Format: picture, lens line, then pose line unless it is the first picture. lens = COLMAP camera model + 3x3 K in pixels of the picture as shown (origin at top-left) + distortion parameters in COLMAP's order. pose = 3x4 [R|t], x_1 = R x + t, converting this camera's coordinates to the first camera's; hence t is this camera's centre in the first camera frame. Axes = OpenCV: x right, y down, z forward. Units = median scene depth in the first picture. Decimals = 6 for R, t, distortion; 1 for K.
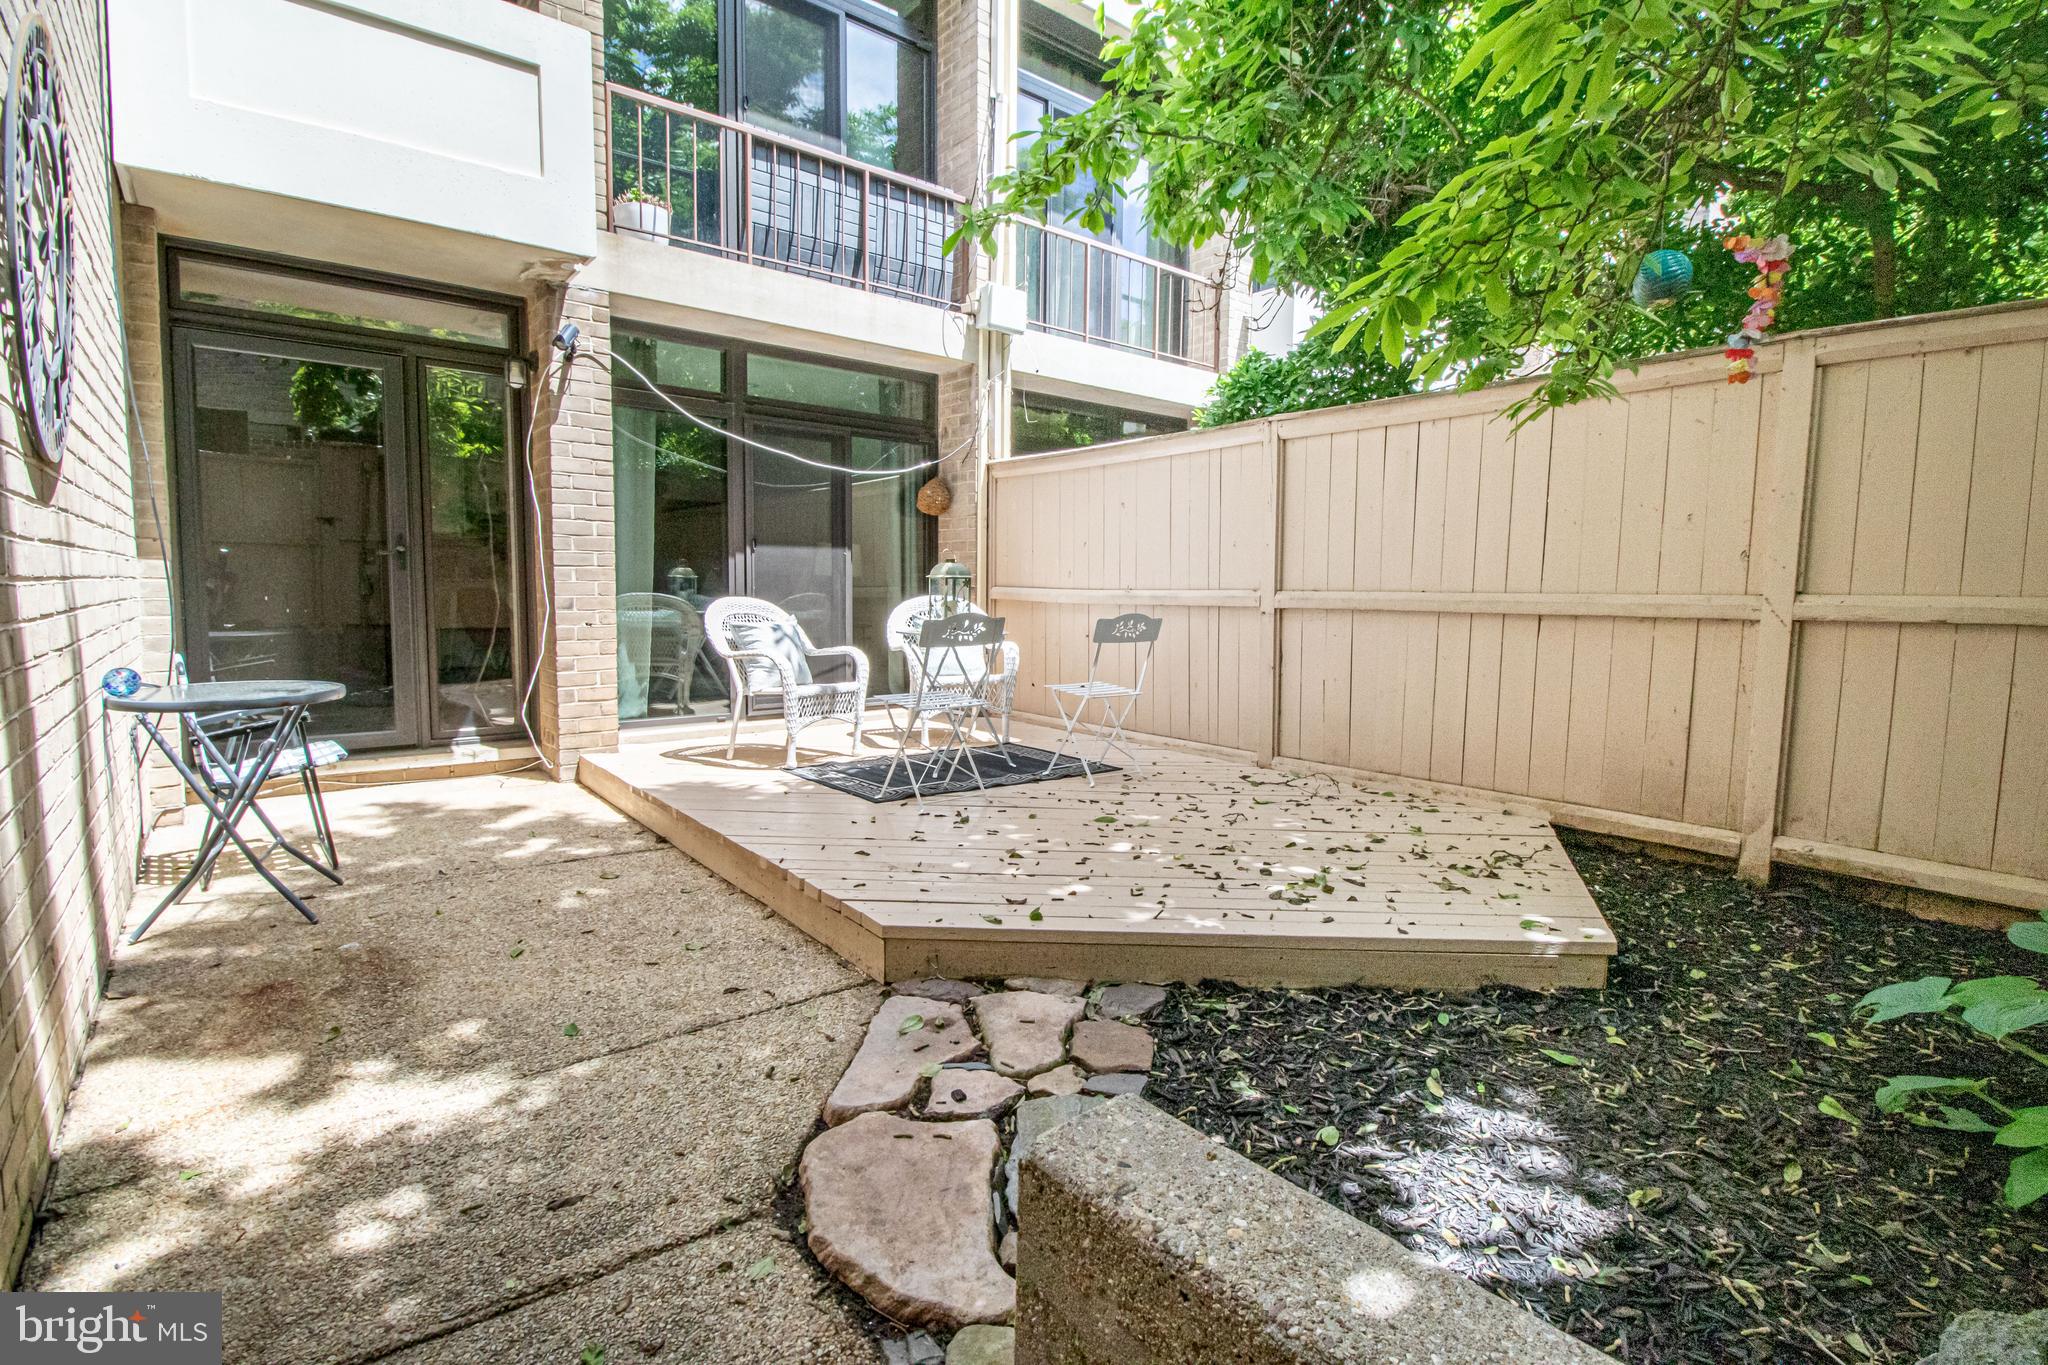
lens RADIAL K [[941.1, 0, 1032.3], [0, 941.1, 676.7], [0, 0, 1]] dist [-0.003901, -0.001507]
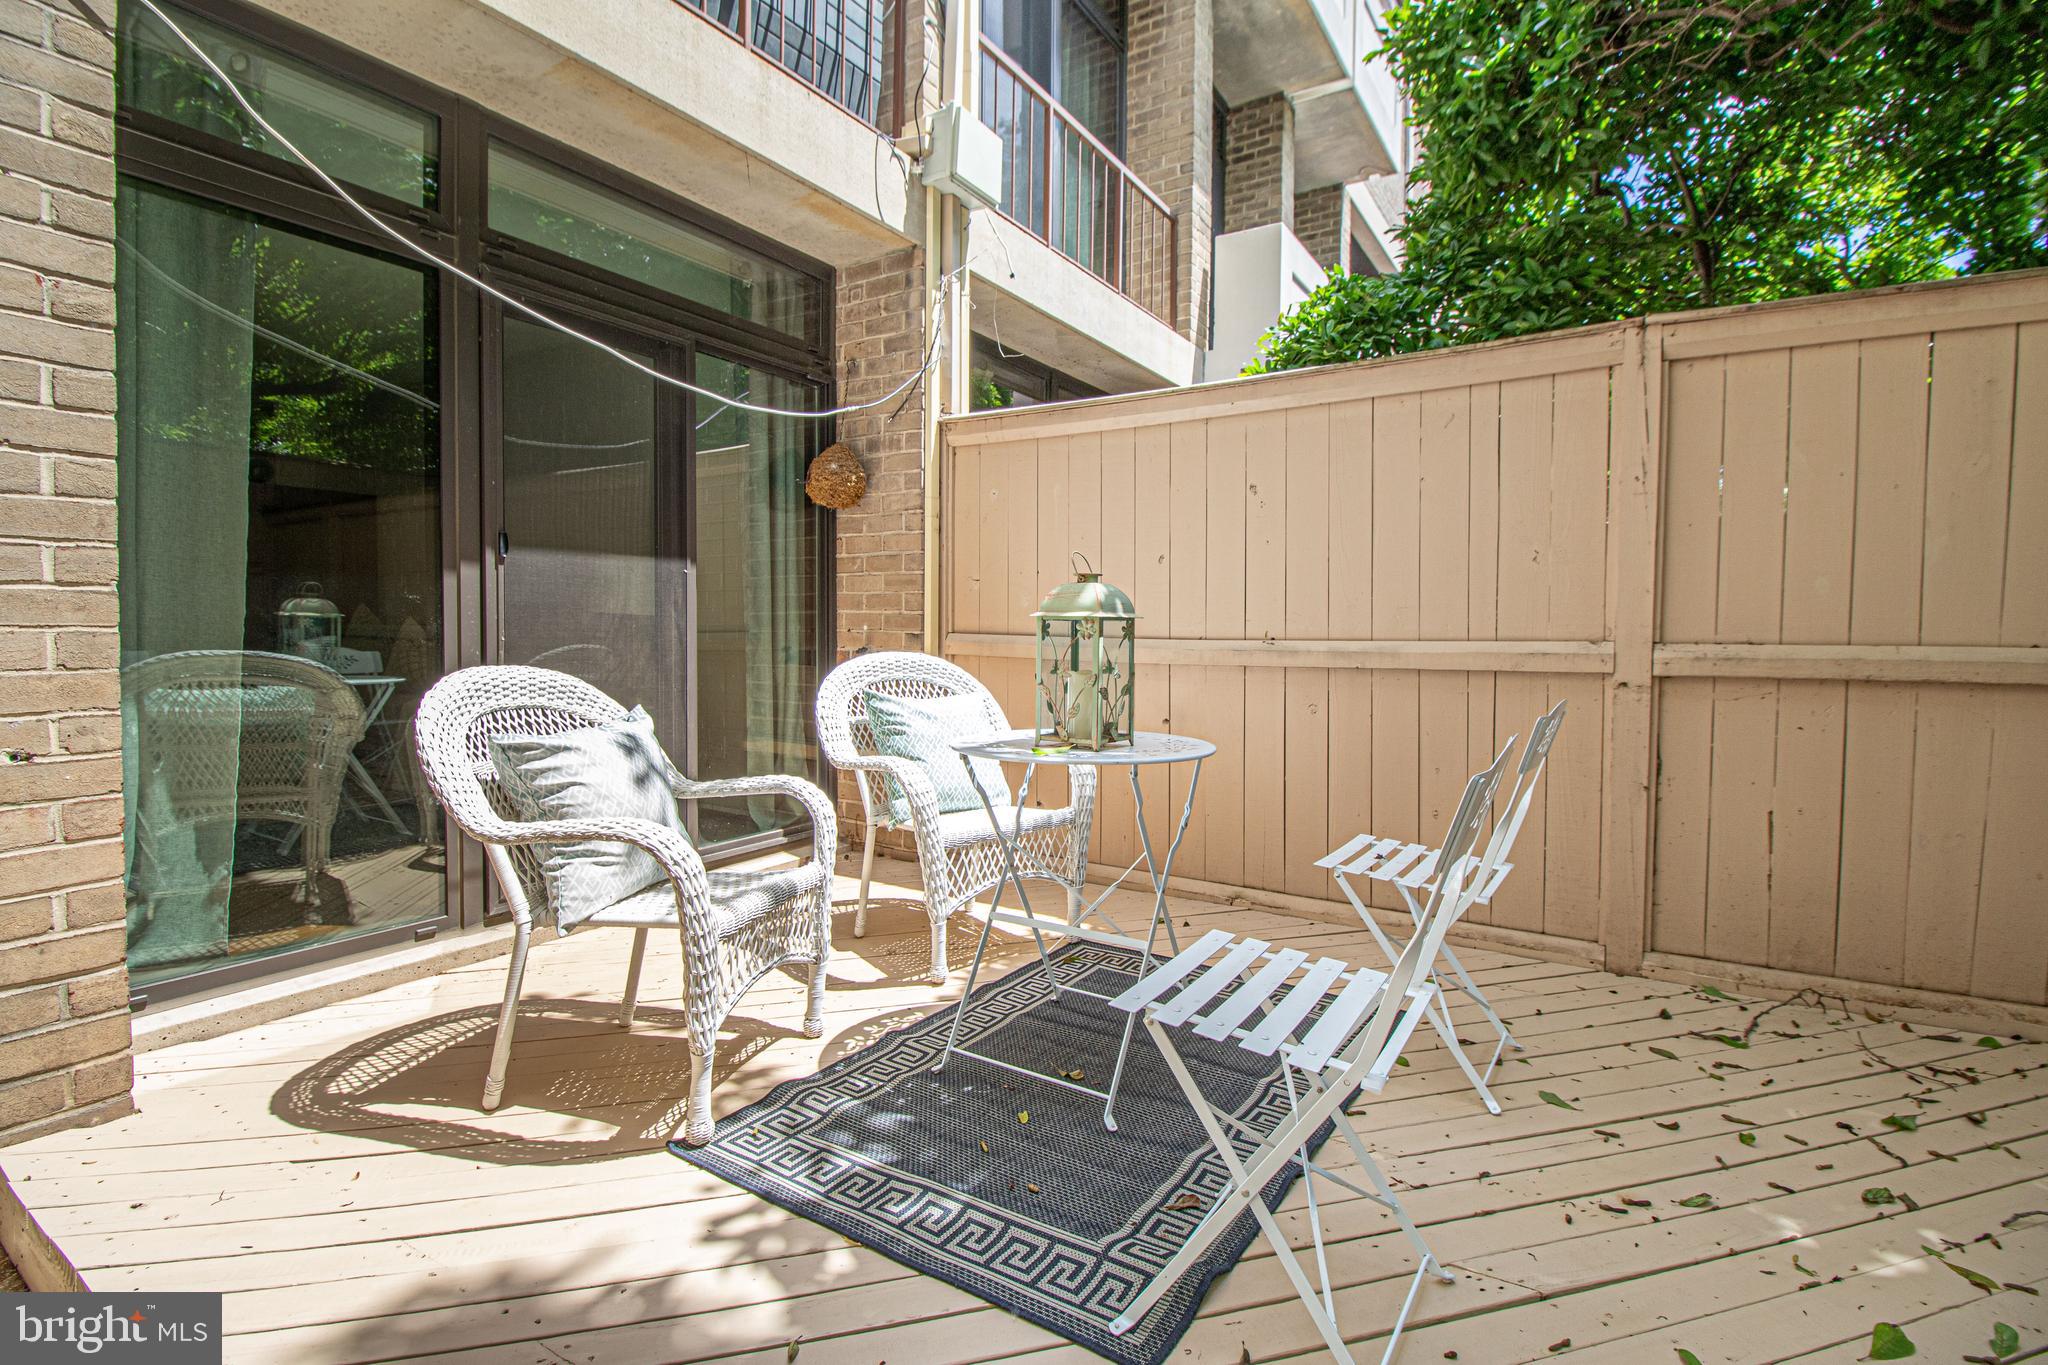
lens RADIAL K [[941.1, 0, 1016.0], [0, 941.1, 669.4], [0, 0, 1]] dist [-0.003901, -0.001507]
pose [[0.953127, -0.015524, 0.302171, -0.229018], [0.029615, 0.998674, -0.042106, -0.061200], [-0.301117, 0.049081, 0.952323, 0.564871]]
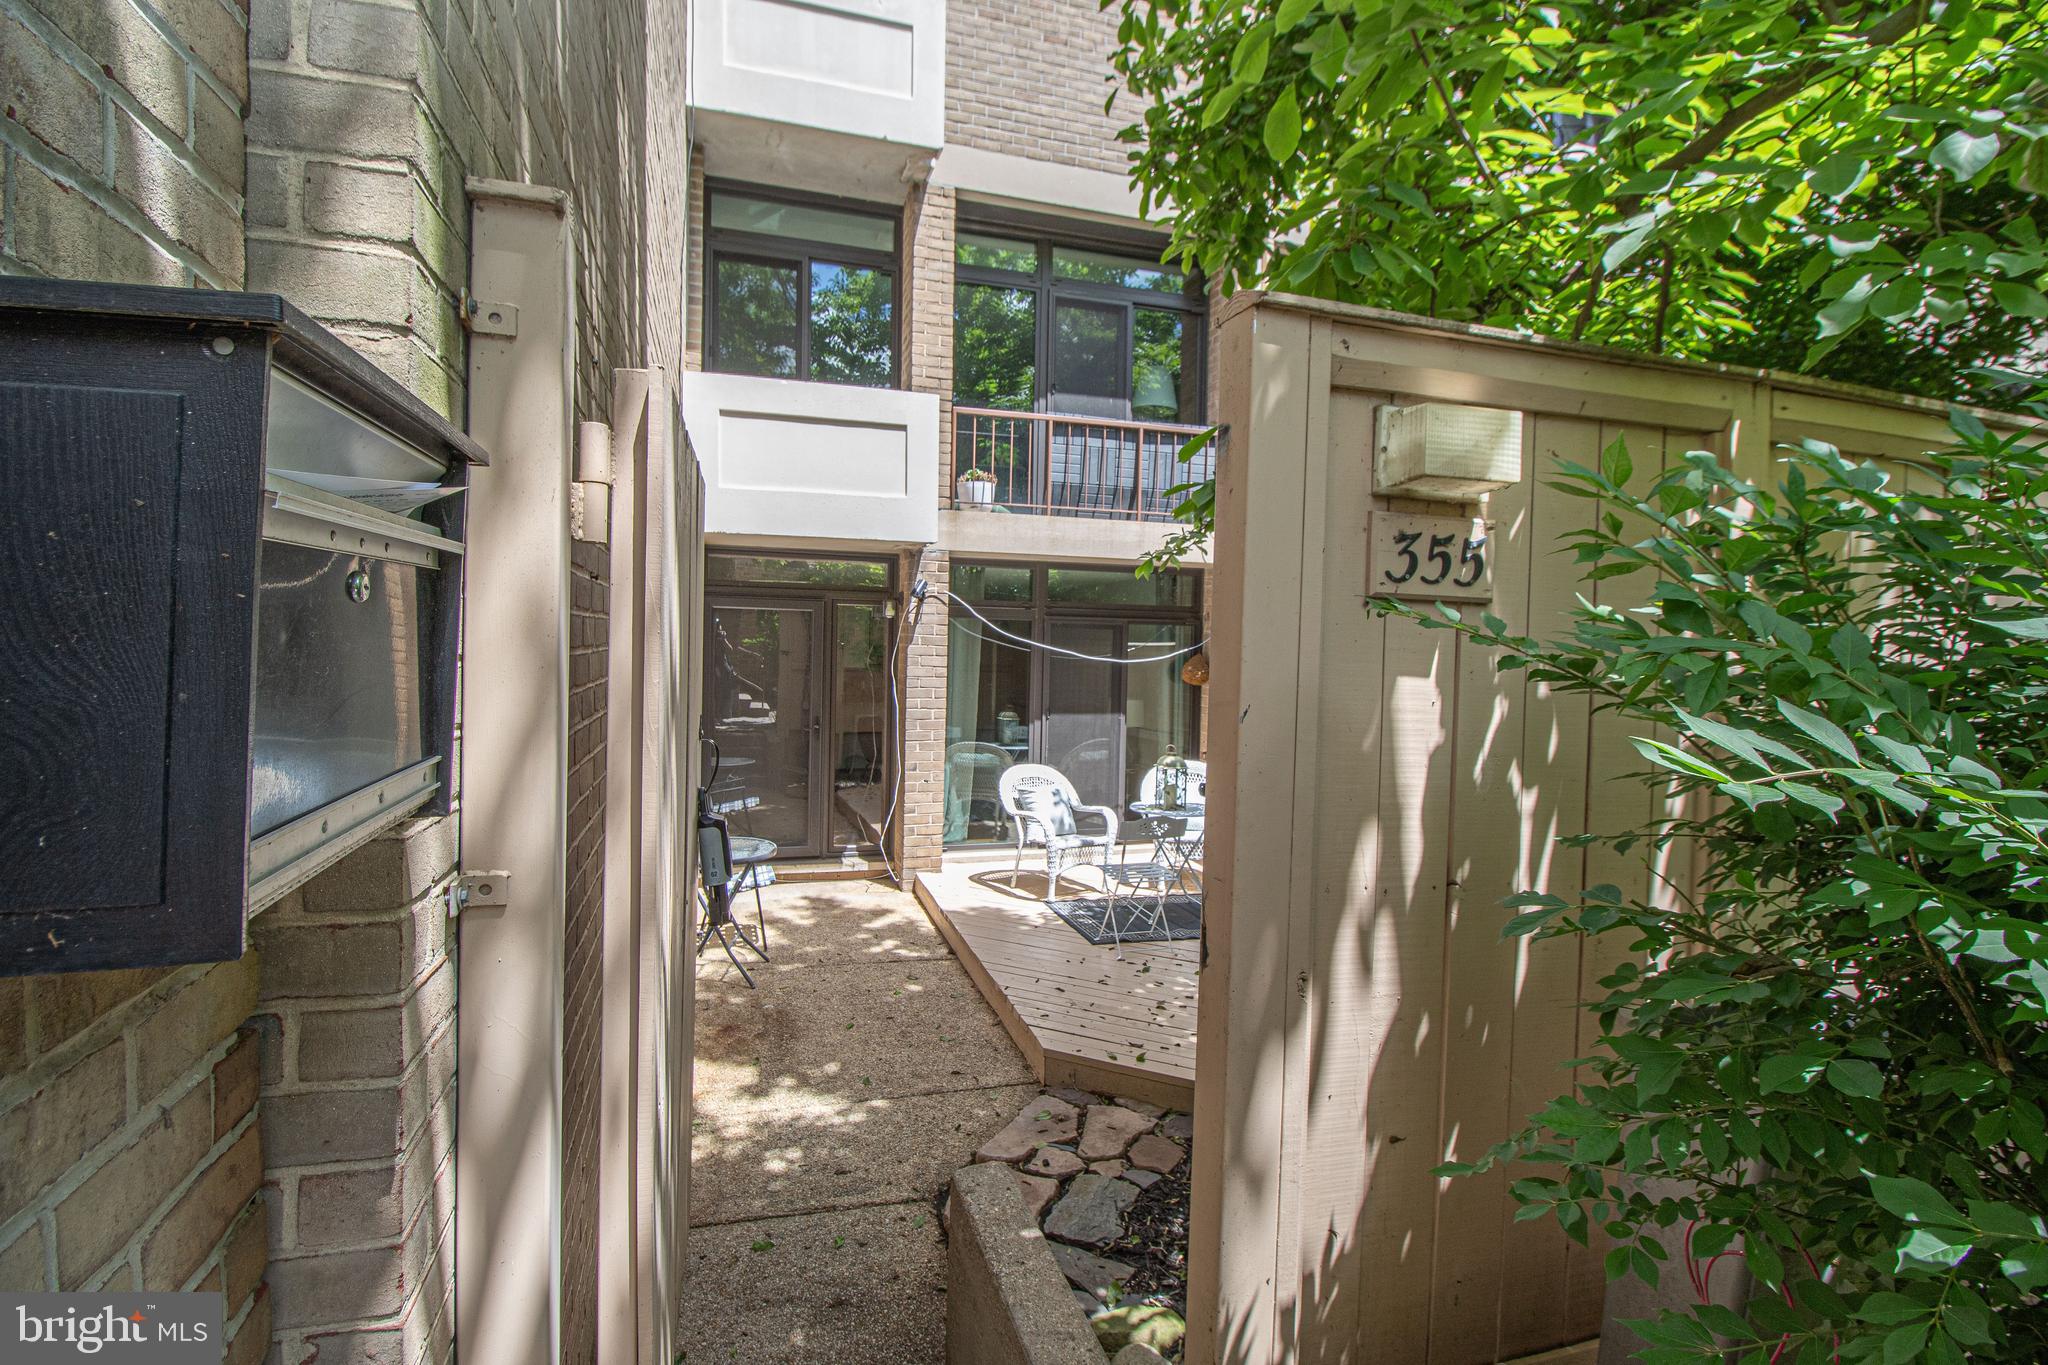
lens RADIAL K [[941.1, 0, 1022.1], [0, 941.1, 684.0], [0, 0, 1]] dist [-0.003901, -0.001507]
pose [[0.922761, 0.020564, -0.384824, 0.201843], [-0.044189, 0.997635, -0.052648, -0.131228], [0.382831, 0.065587, 0.921487, -0.258153]]
